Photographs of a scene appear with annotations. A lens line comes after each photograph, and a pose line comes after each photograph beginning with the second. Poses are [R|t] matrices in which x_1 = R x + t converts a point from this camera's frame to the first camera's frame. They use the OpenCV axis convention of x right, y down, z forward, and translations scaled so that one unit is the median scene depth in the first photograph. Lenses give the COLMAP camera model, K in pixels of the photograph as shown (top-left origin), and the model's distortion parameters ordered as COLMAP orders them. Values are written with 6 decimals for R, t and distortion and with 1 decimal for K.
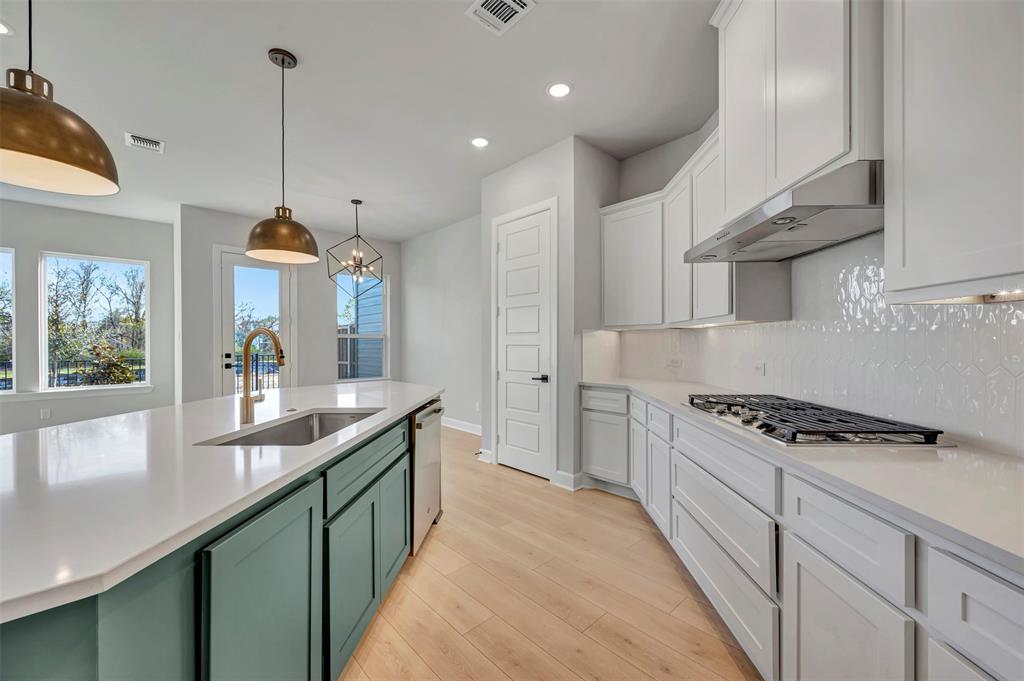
lens RADIAL K [[406.3, 0, 508.7], [0, 406.3, 342.1], [0, 0, 1]] dist [-0.003002, 0.001348]
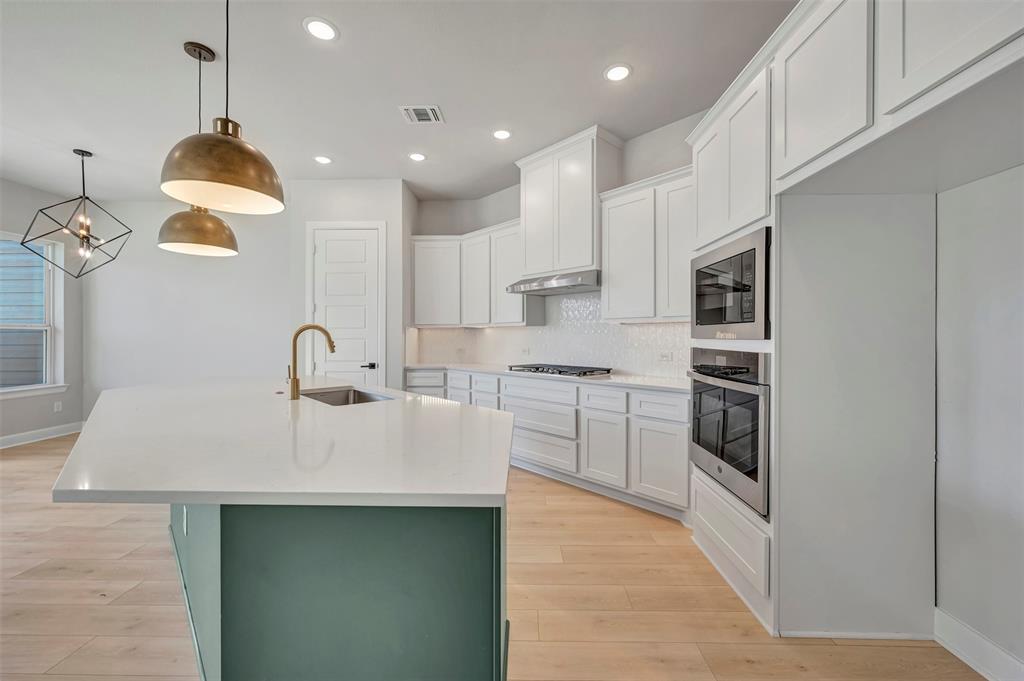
lens RADIAL K [[406.3, 0, 517.1], [0, 406.3, 333.8], [0, 0, 1]] dist [-0.003002, 0.001348]
pose [[0.690383, 0.006223, 0.723417, -0.528944], [-0.002908, 0.999979, -0.005827, -0.001942], [-0.723438, 0.001920, 0.690386, -0.177362]]
